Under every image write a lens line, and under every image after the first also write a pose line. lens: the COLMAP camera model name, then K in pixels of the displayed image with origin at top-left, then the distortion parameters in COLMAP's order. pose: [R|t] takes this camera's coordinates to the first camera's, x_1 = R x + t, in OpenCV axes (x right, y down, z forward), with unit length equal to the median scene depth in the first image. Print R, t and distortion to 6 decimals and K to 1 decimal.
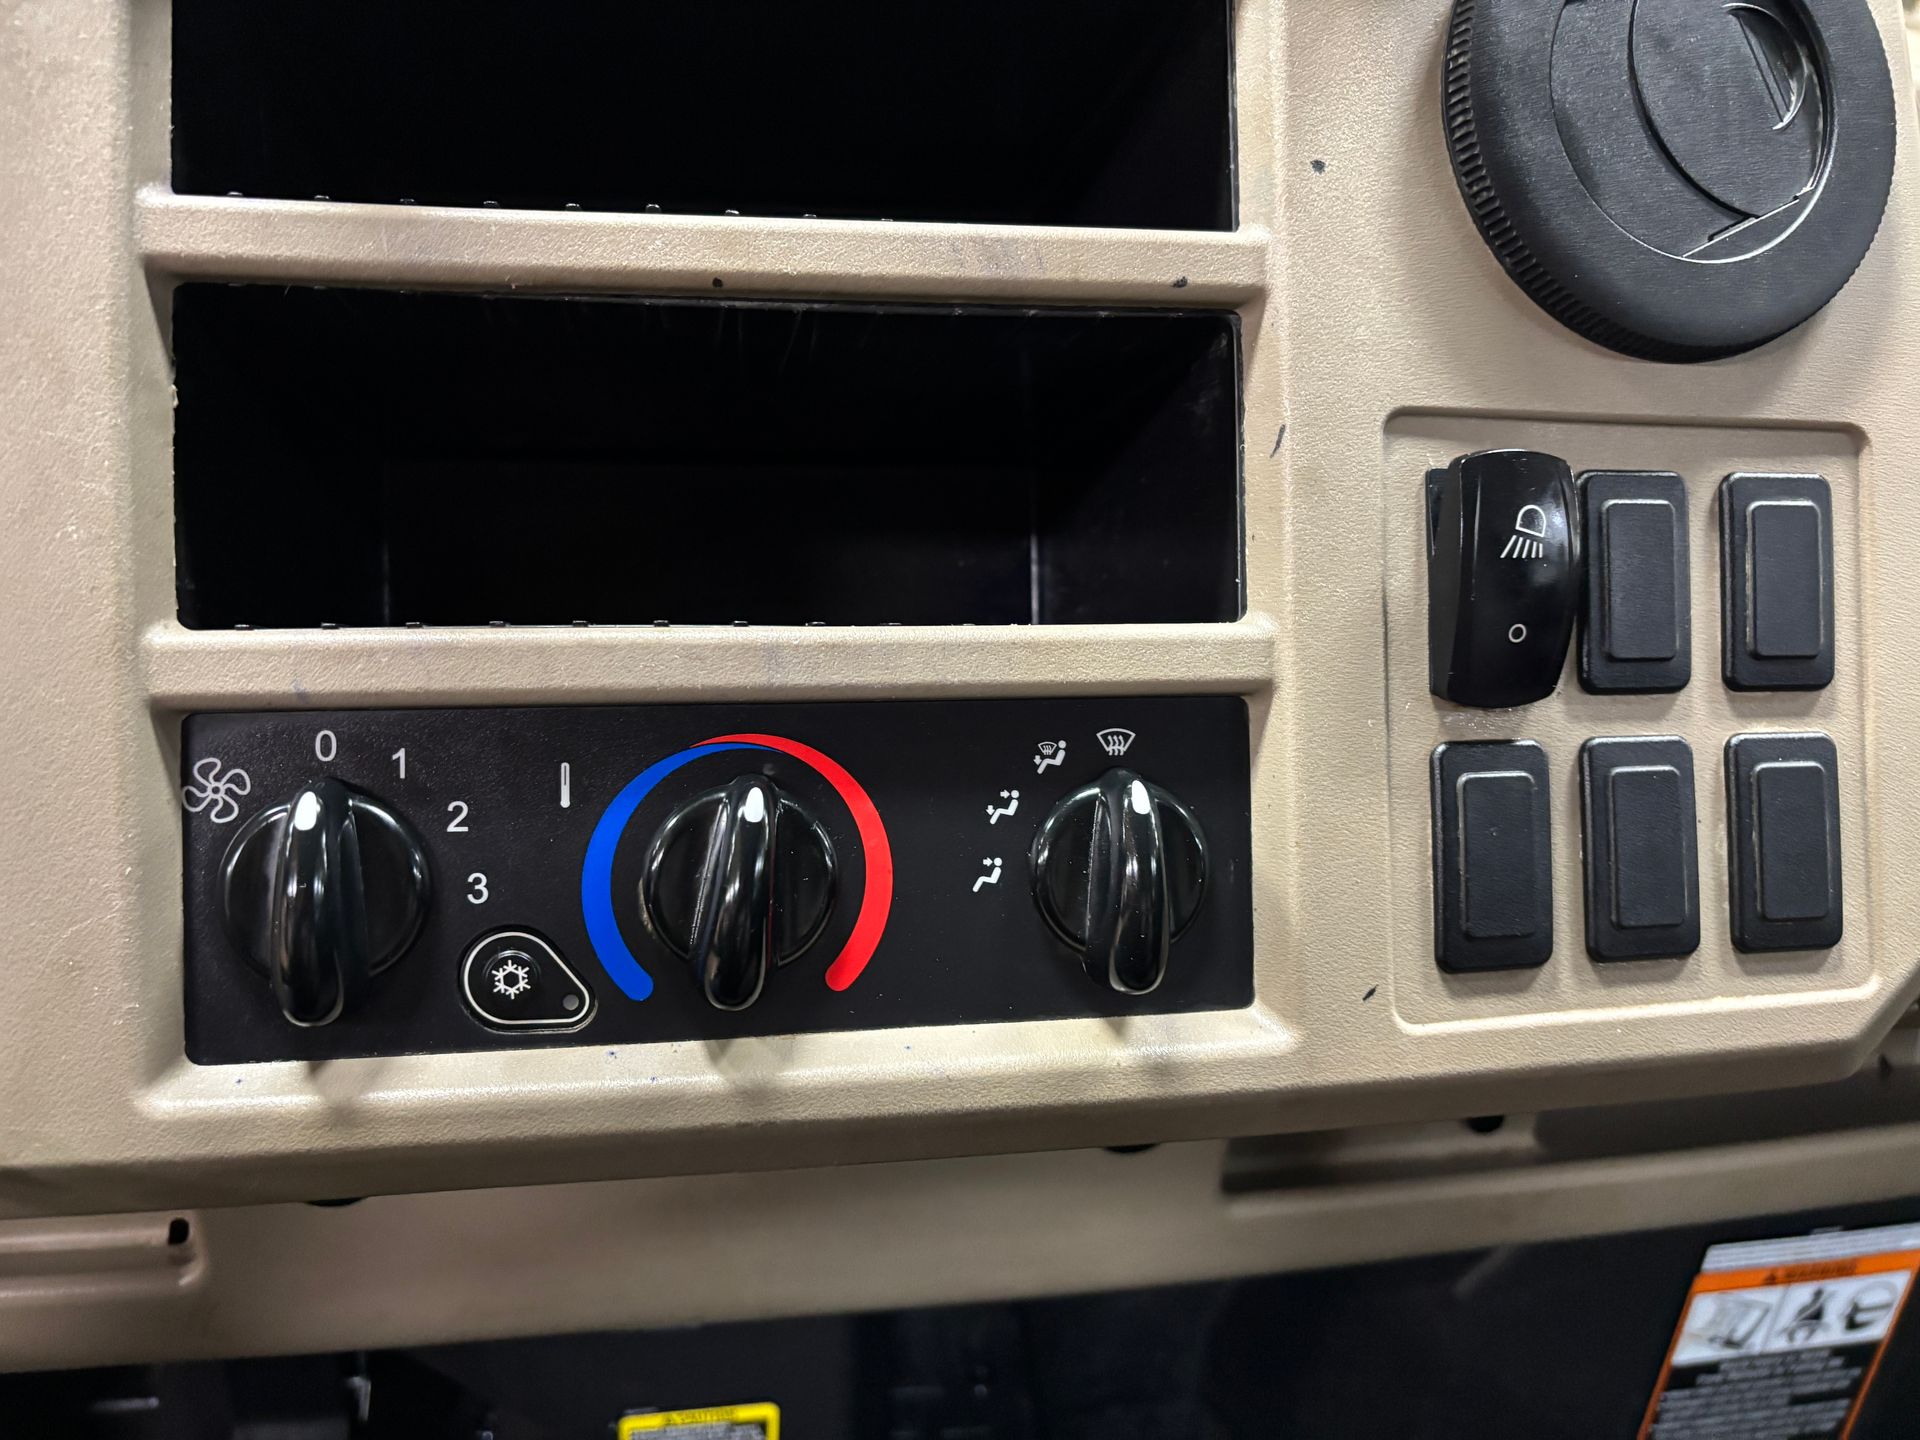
lens RADIAL K [[1227.3, 0, 960.3], [0, 1227.3, 731.4], [0, 0, 1]] dist [-0.040206, 0.004737]
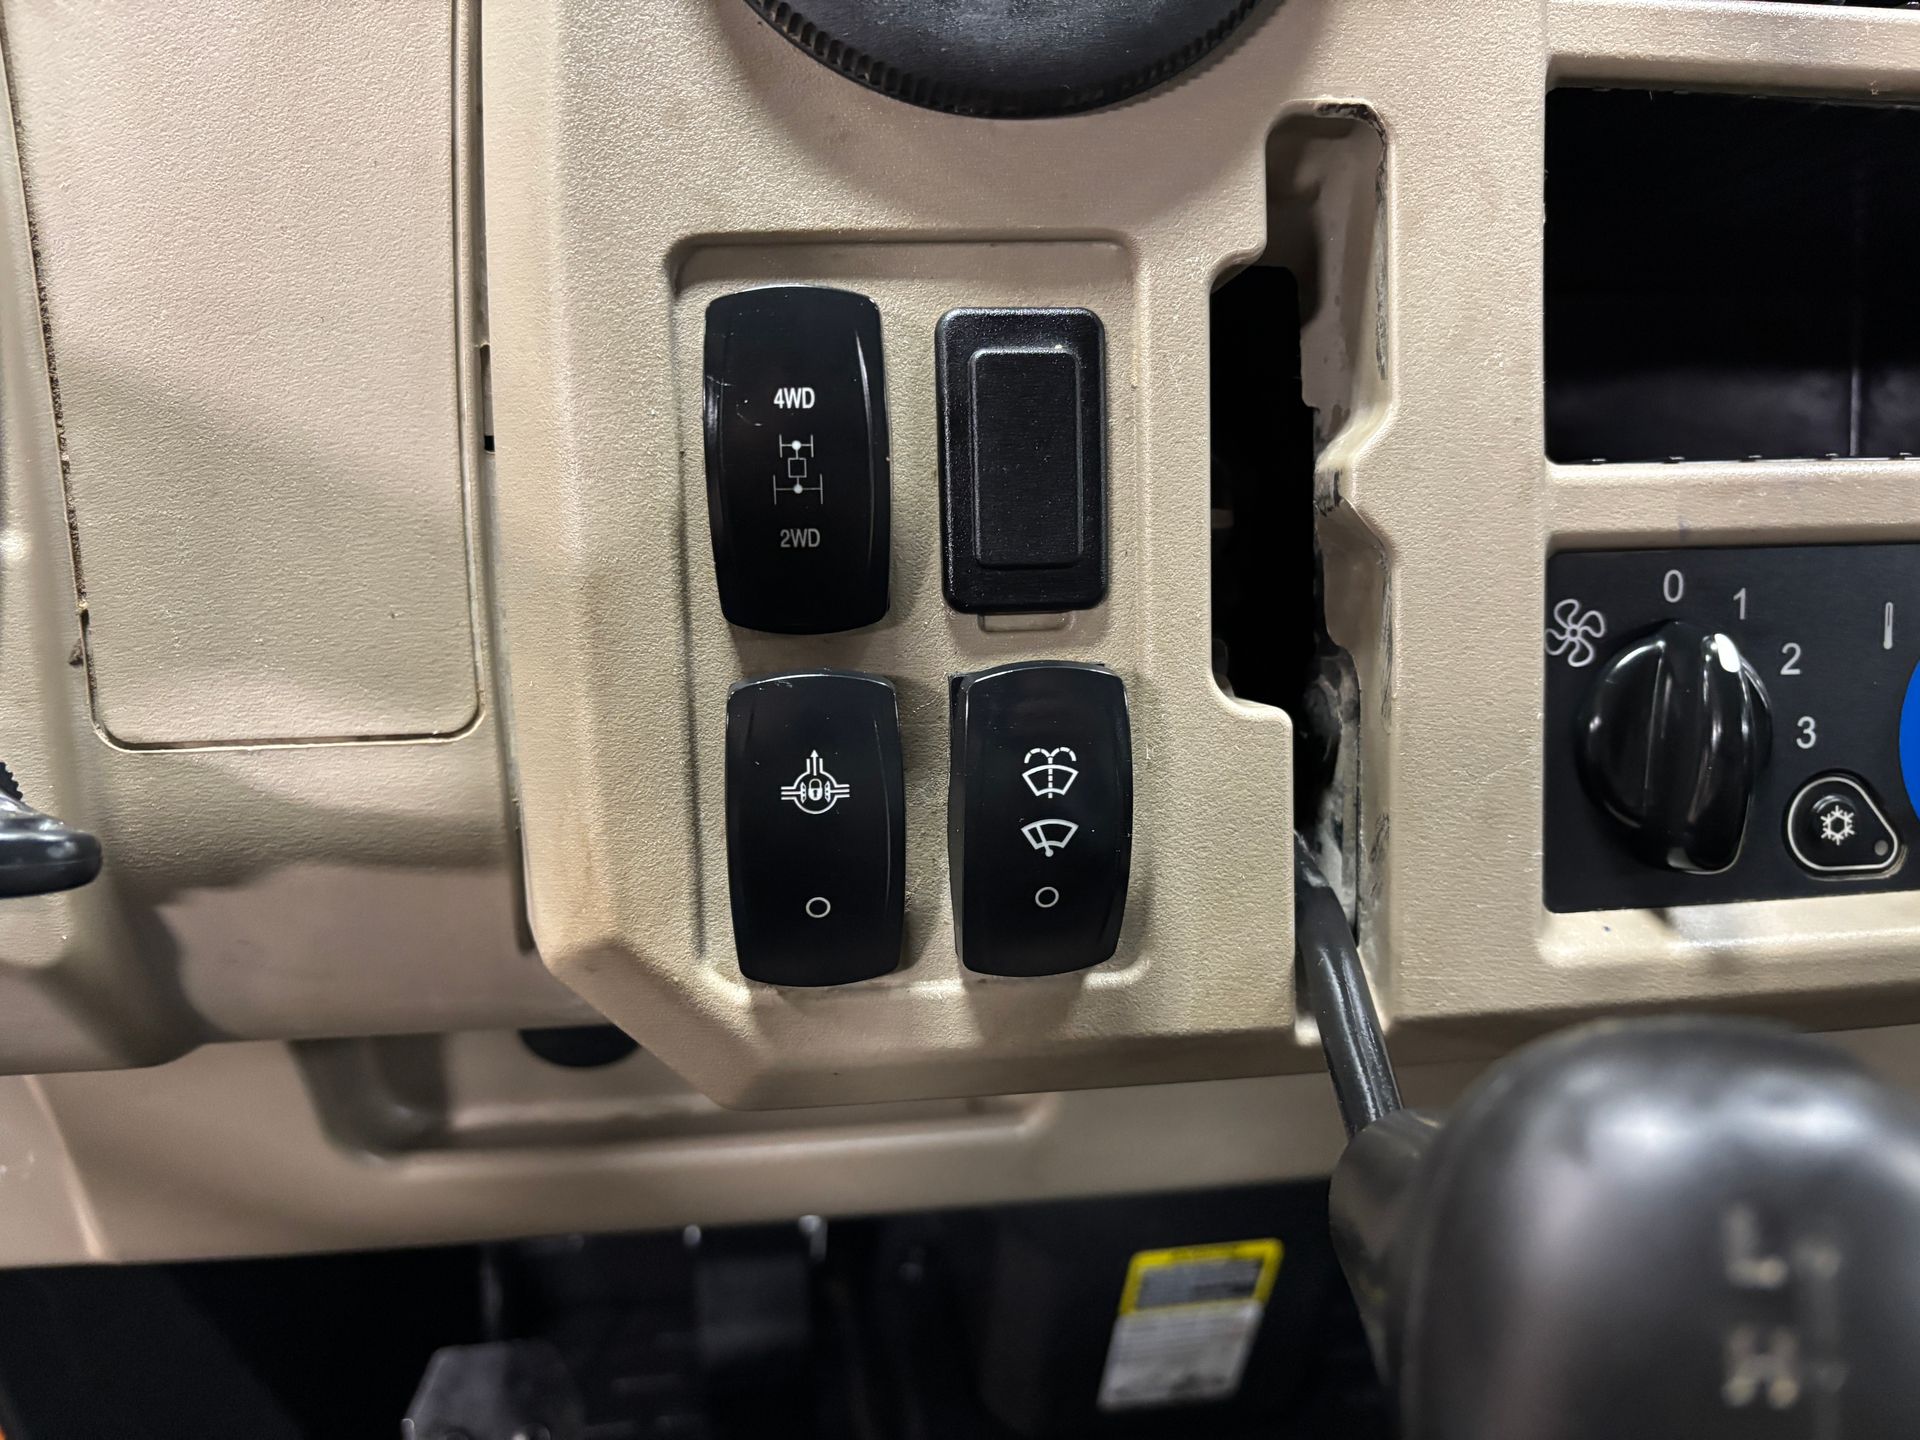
lens RADIAL K [[1443.1, 0, 958.8], [0, 1443.1, 711.5], [0, 0, 1]] dist [0.058306, -0.059453]
pose [[0.999901, -0.007150, 0.012098, -1.088994], [0.006166, 0.996811, 0.079566, 0.015250], [-0.012628, -0.079483, 0.996756, -0.152490]]
